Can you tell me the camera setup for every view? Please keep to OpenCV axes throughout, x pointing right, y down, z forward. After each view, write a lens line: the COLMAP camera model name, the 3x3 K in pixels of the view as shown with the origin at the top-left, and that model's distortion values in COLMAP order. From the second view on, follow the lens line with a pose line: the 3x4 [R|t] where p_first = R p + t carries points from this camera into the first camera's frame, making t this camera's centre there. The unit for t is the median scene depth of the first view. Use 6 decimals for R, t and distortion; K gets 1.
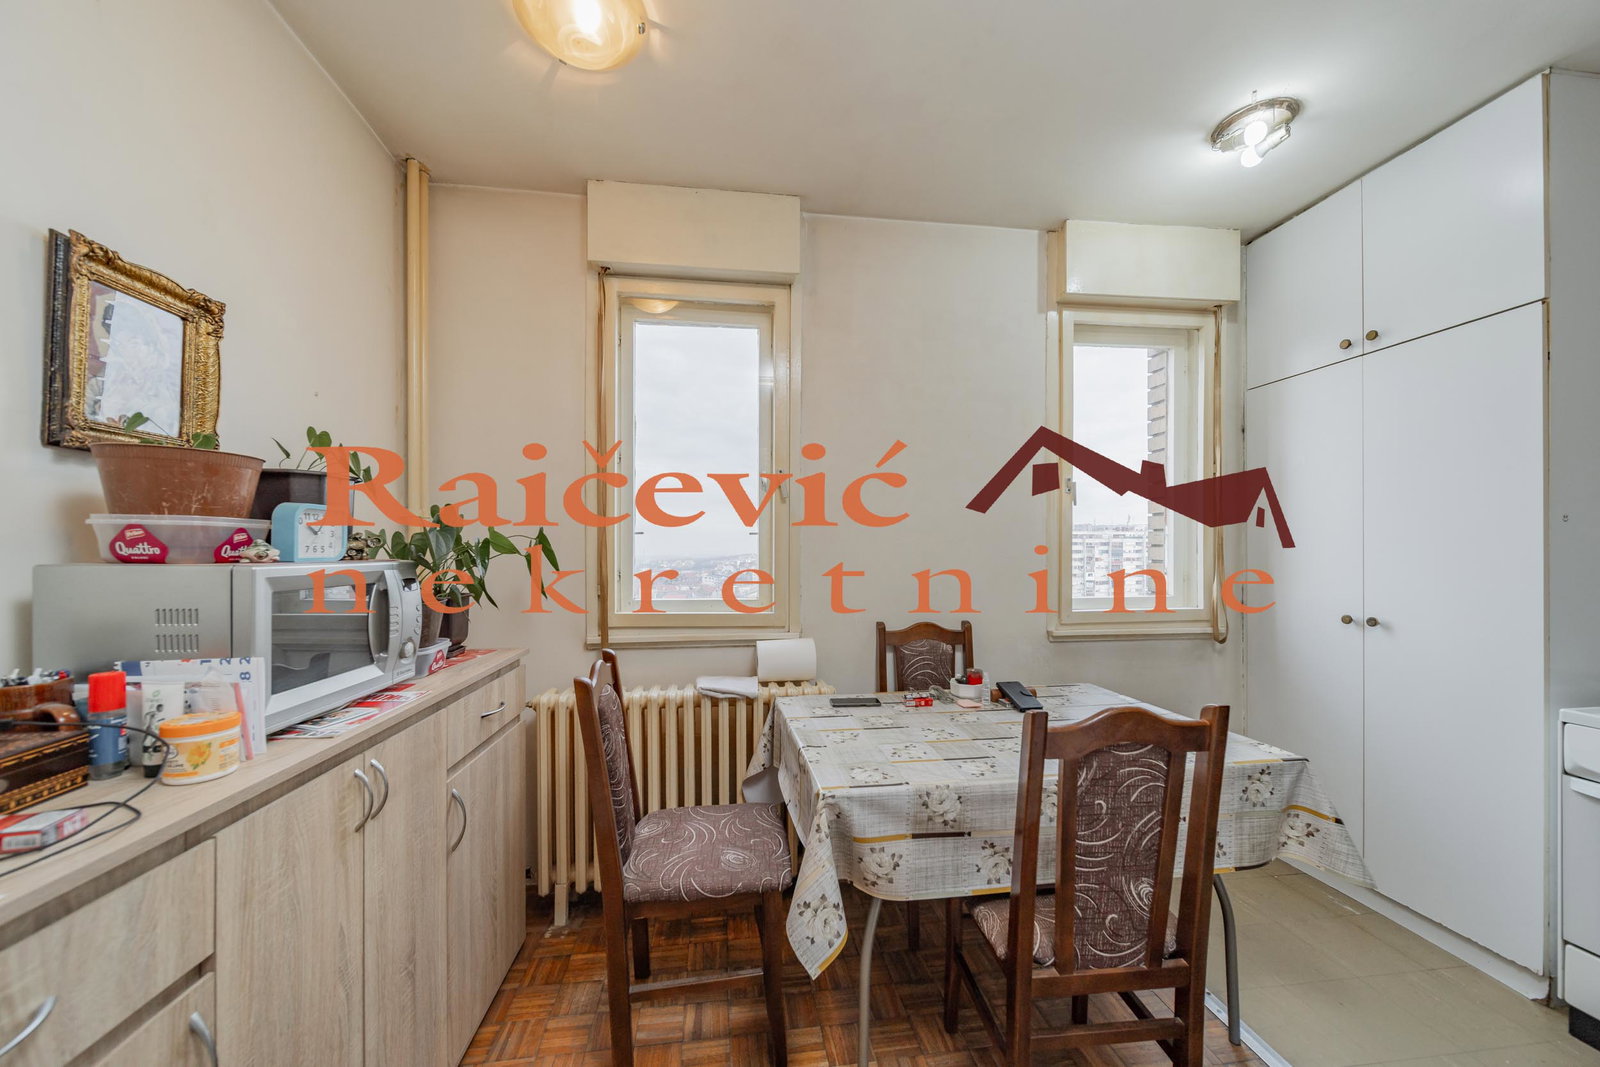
lens RADIAL K [[569.6, 0, 805.0], [0, 569.6, 546.7], [0, 0, 1]] dist [0.000770, 0.000198]
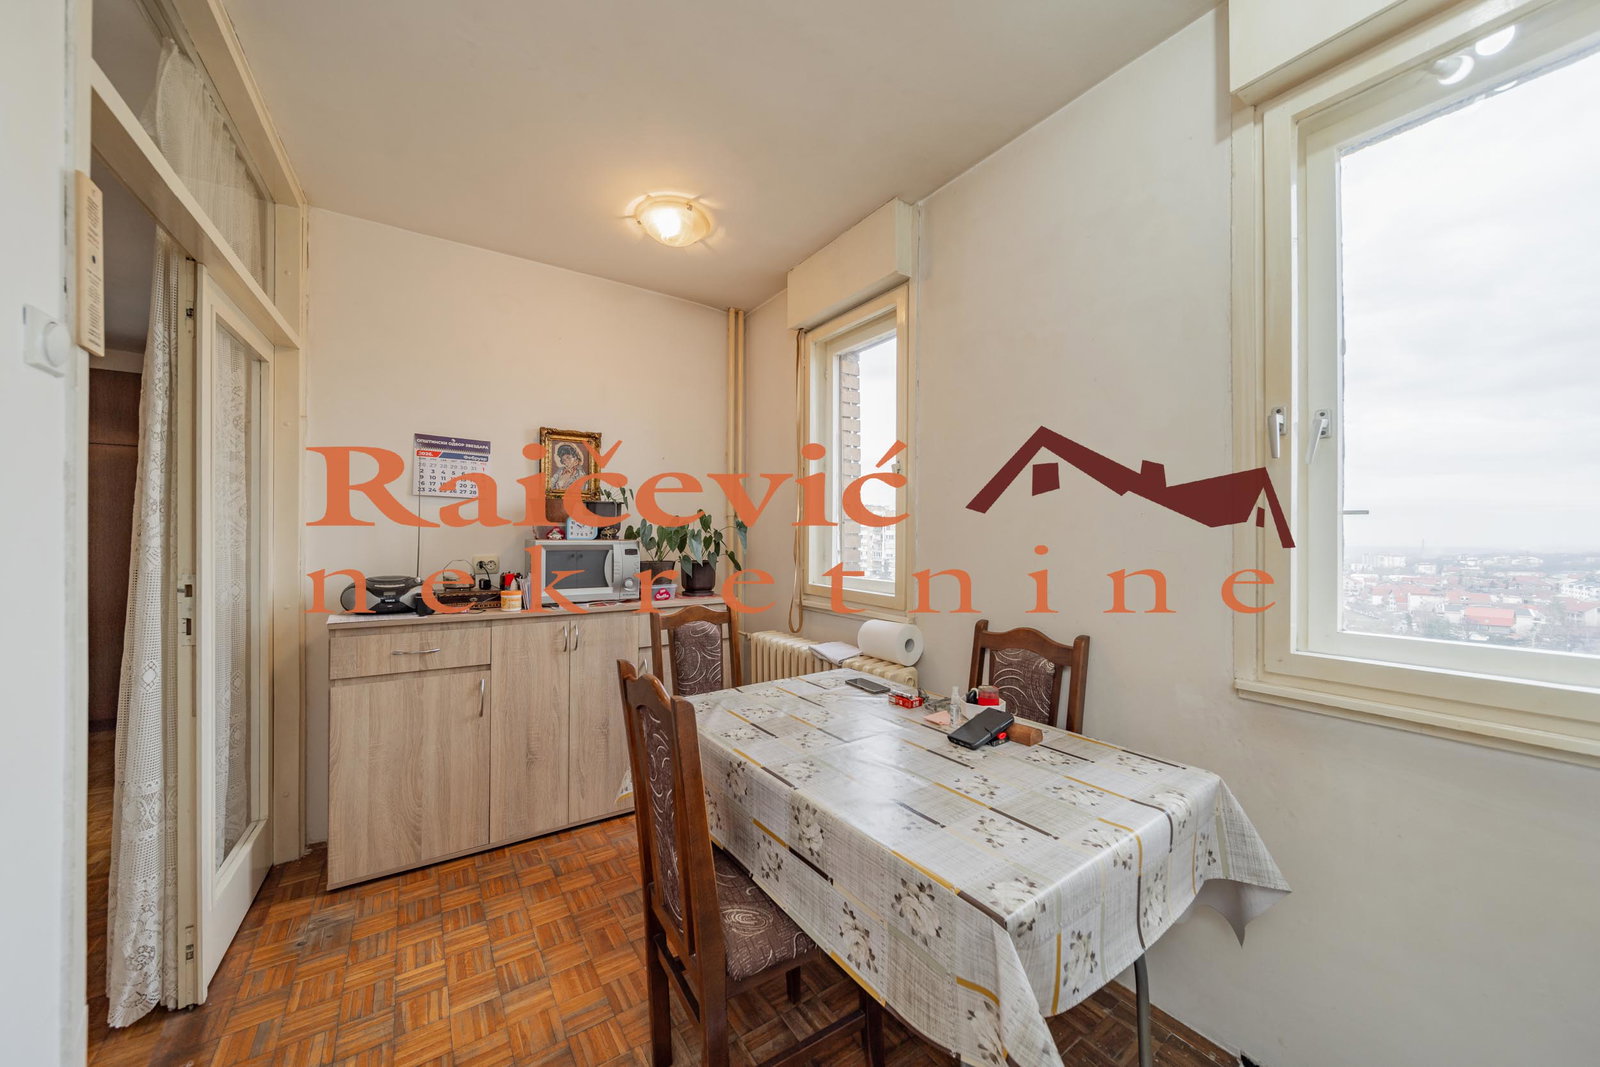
lens RADIAL K [[569.6, 0, 803.5], [0, 569.6, 529.5], [0, 0, 1]] dist [0.000770, 0.000198]
pose [[0.449142, -0.005548, -0.893443, 0.839166], [-0.001594, 0.999974, -0.007011, -0.000737], [0.893459, 0.004573, 0.449122, 0.378543]]
